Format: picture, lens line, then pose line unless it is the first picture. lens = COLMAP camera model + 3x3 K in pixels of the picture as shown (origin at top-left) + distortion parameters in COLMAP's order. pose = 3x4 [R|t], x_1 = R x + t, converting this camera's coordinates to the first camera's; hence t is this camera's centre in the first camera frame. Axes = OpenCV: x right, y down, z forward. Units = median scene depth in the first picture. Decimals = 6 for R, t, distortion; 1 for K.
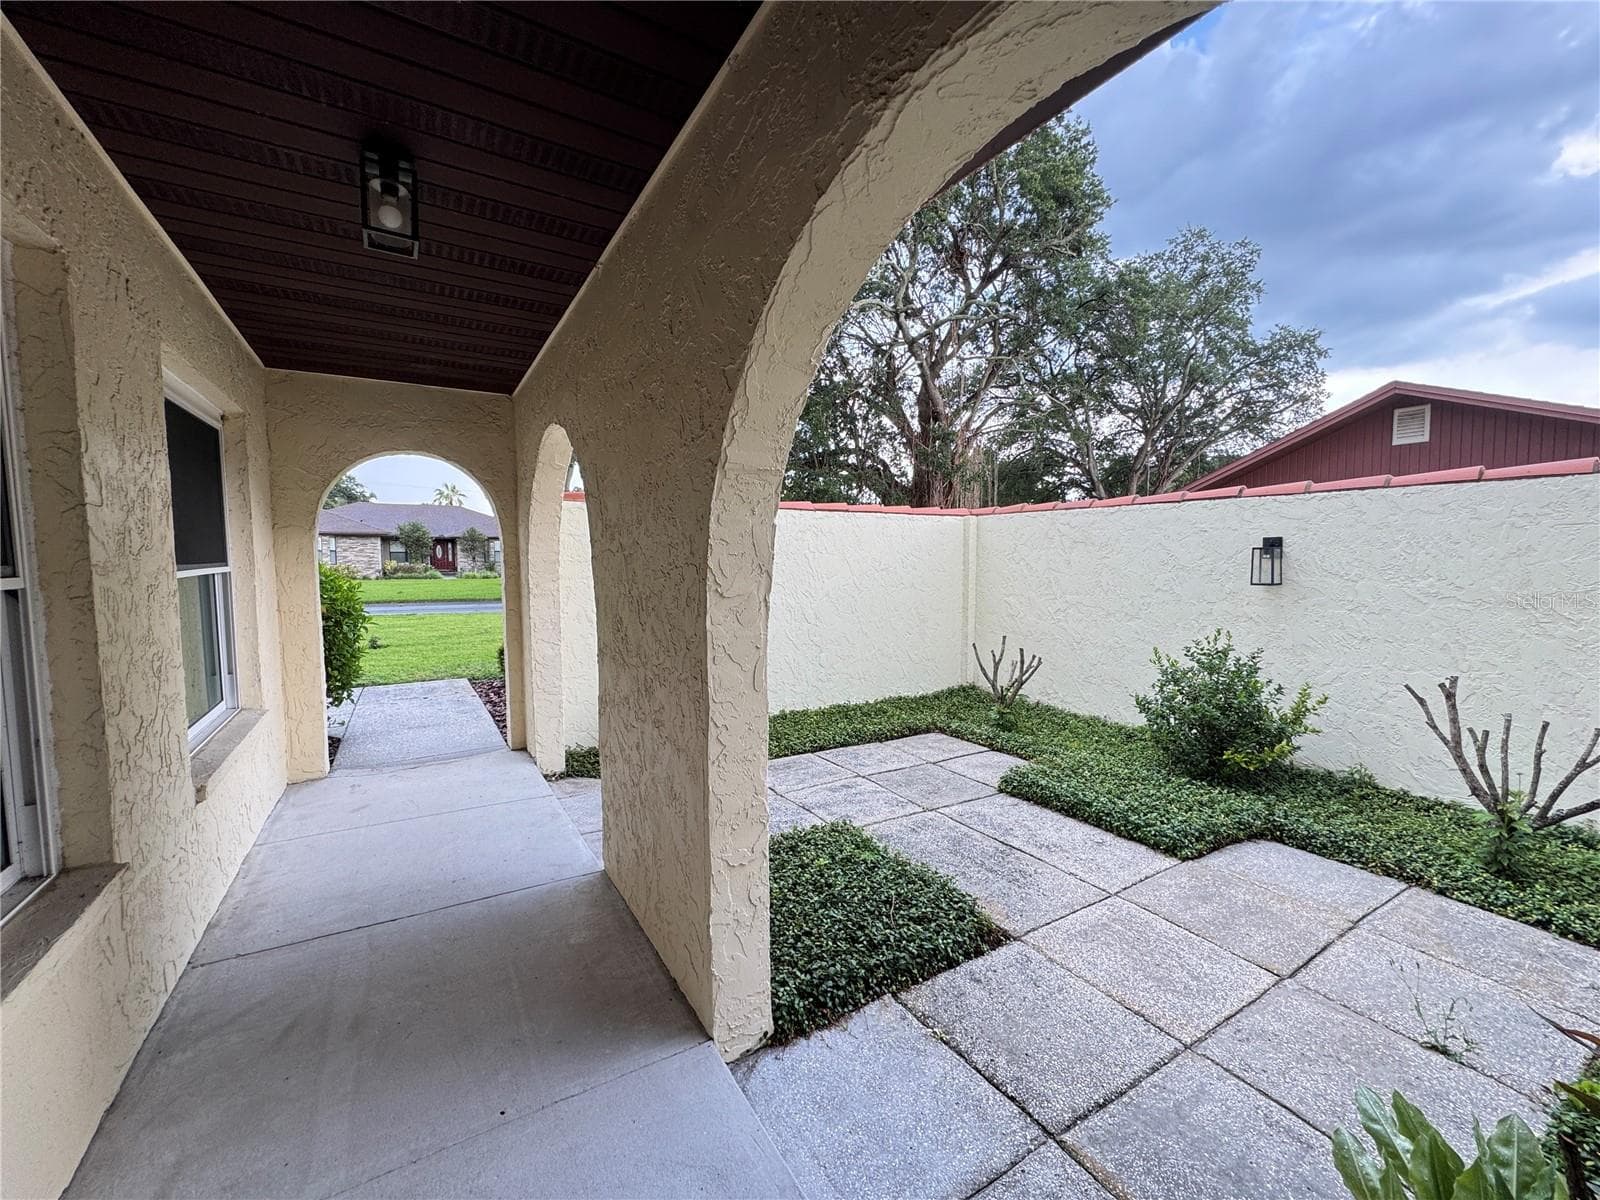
lens RADIAL K [[654.8, 0, 806.6], [0, 654.8, 602.7], [0, 0, 1]] dist [-0.000962, 0.000180]
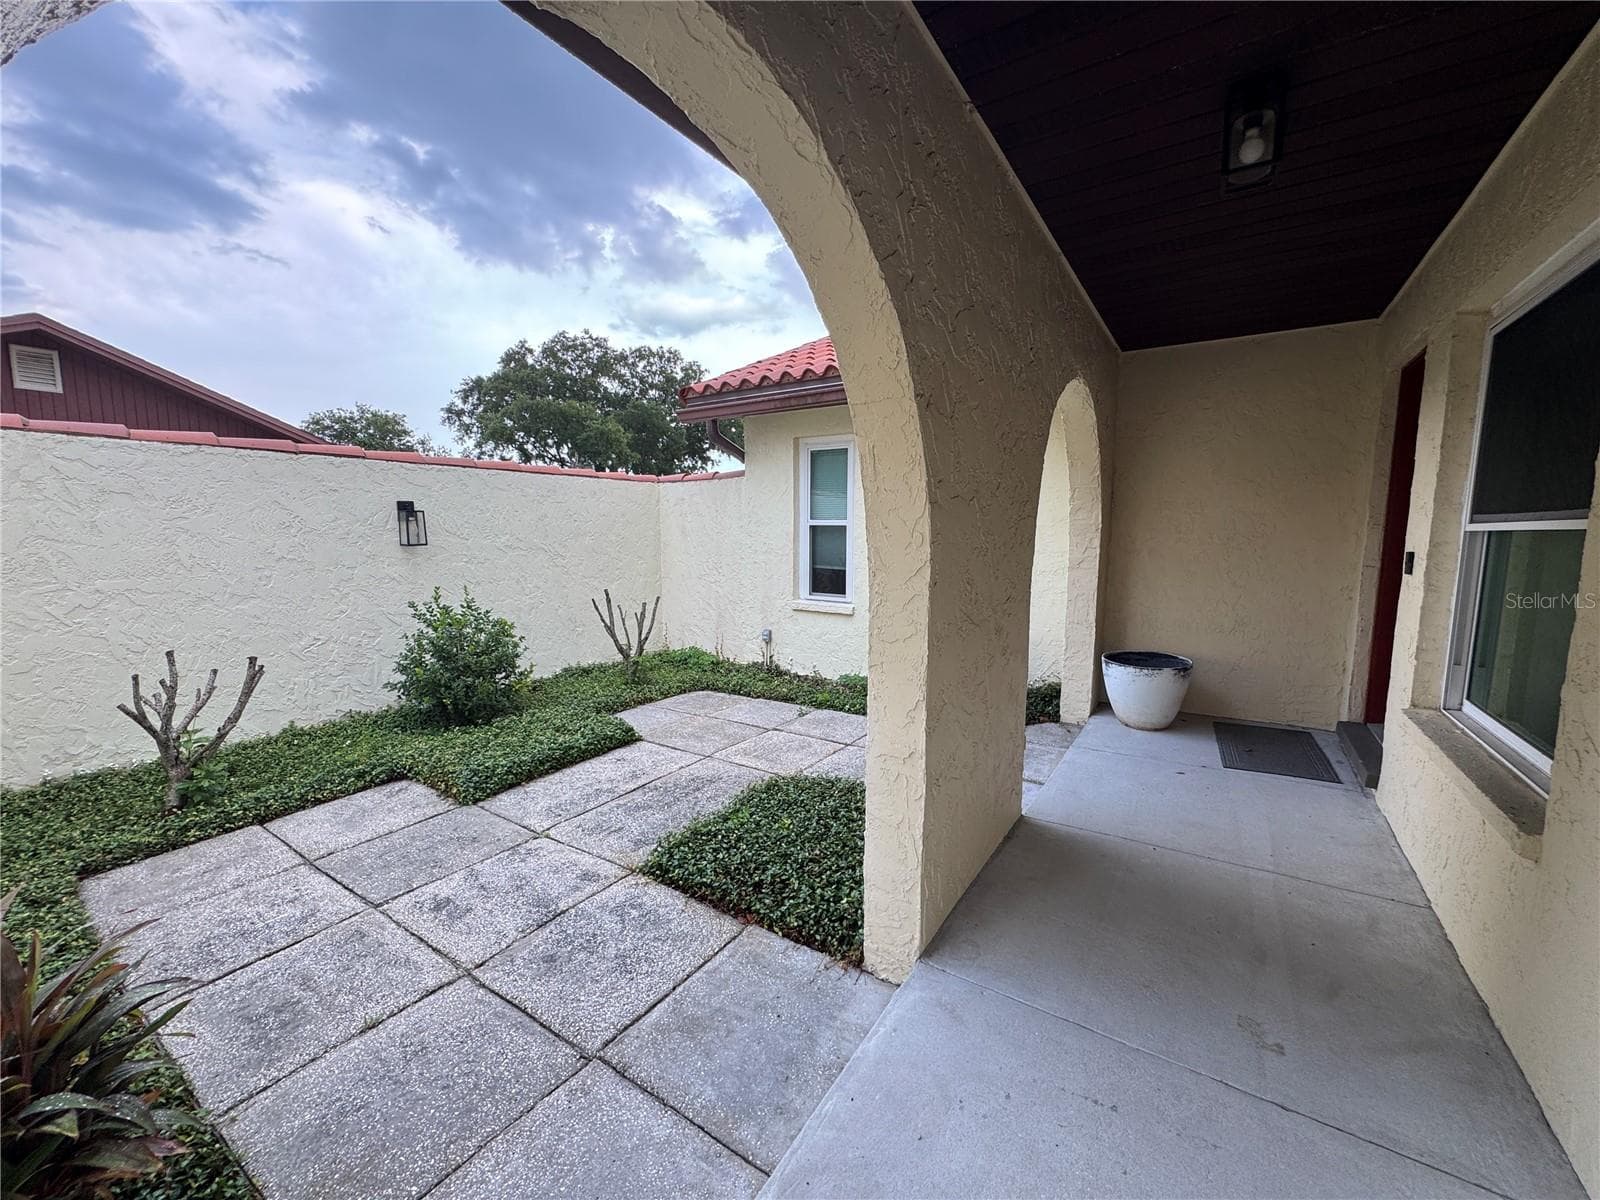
lens RADIAL K [[635.7, 0, 800.4], [0, 635.7, 598.7], [0, 0, 1]] dist [-0.003143, 0.001038]
pose [[-0.422530, -0.100692, 0.900738, -0.640585], [0.062836, 0.988164, 0.139941, -0.057050], [-0.904168, 0.115728, -0.411202, 1.045887]]
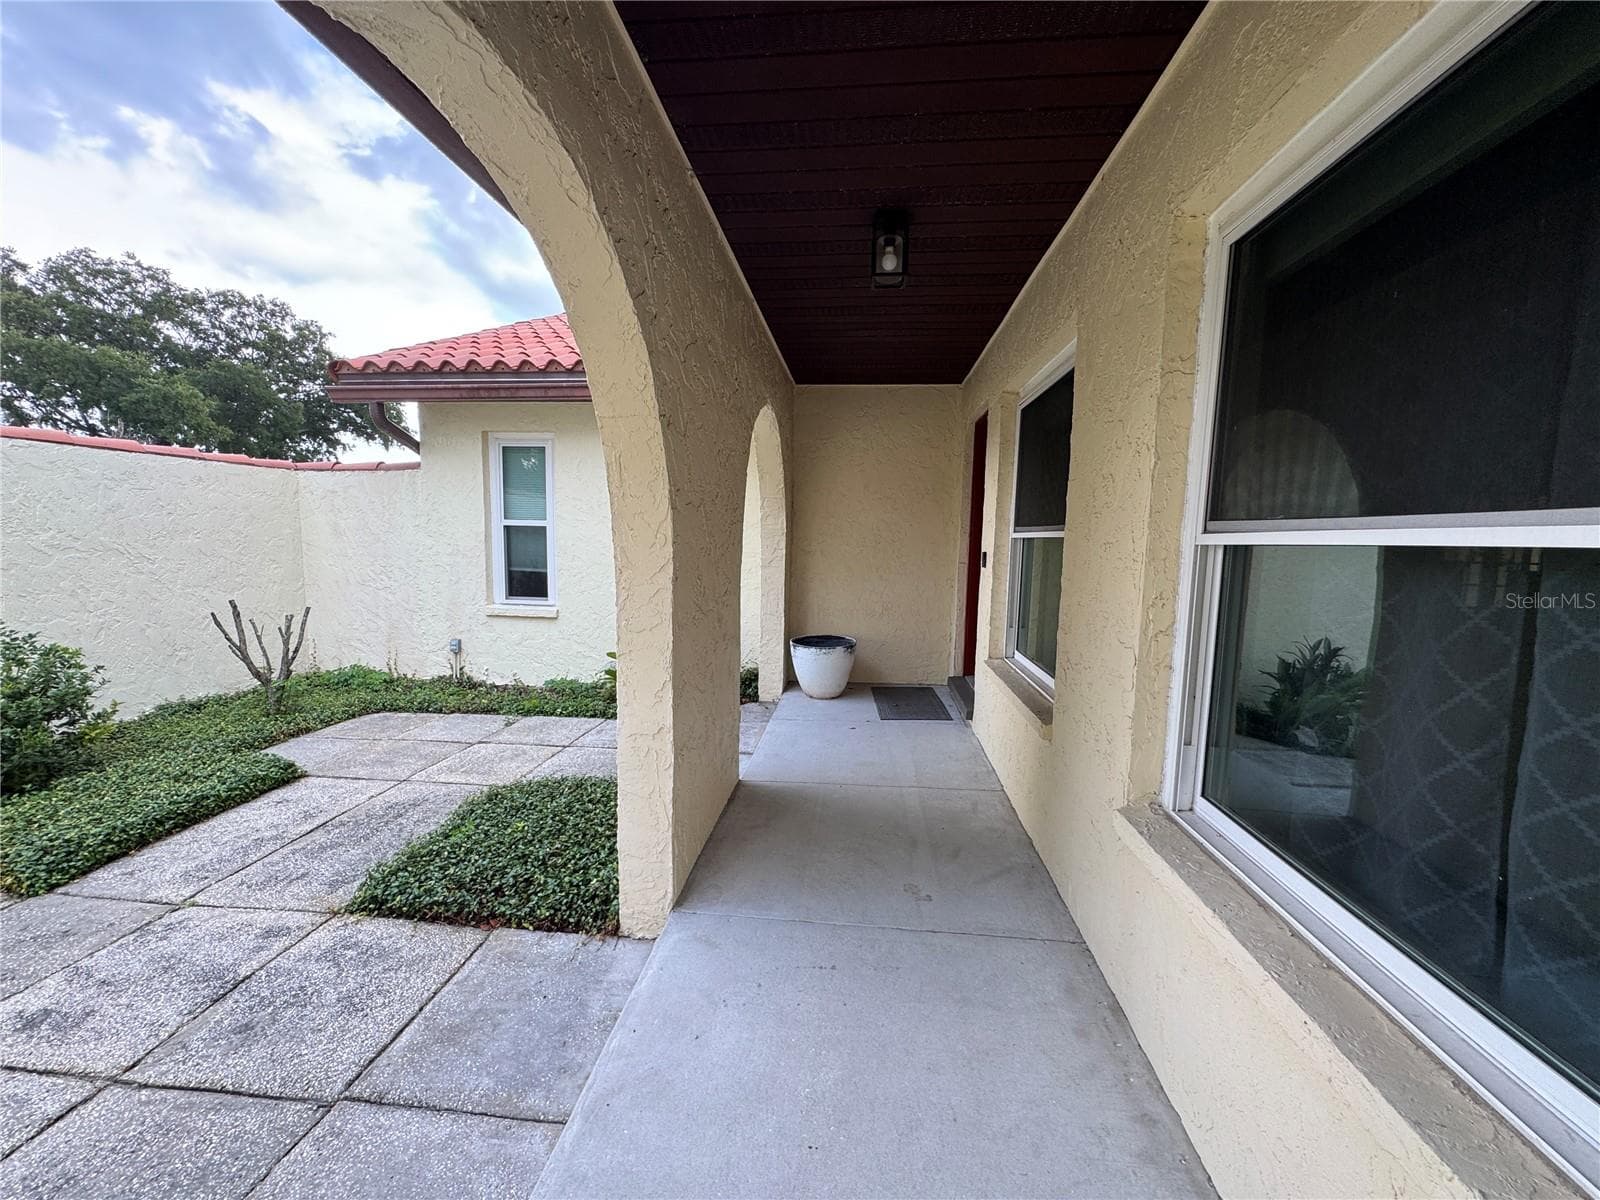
lens RADIAL K [[635.7, 0, 800.4], [0, 635.7, 598.7], [0, 0, 1]] dist [-0.003143, 0.001038]
pose [[-0.796212, -0.074988, 0.600353, -0.670468], [0.026063, 0.987117, 0.157863, -0.061996], [-0.604456, 0.141339, -0.784000, 1.128629]]
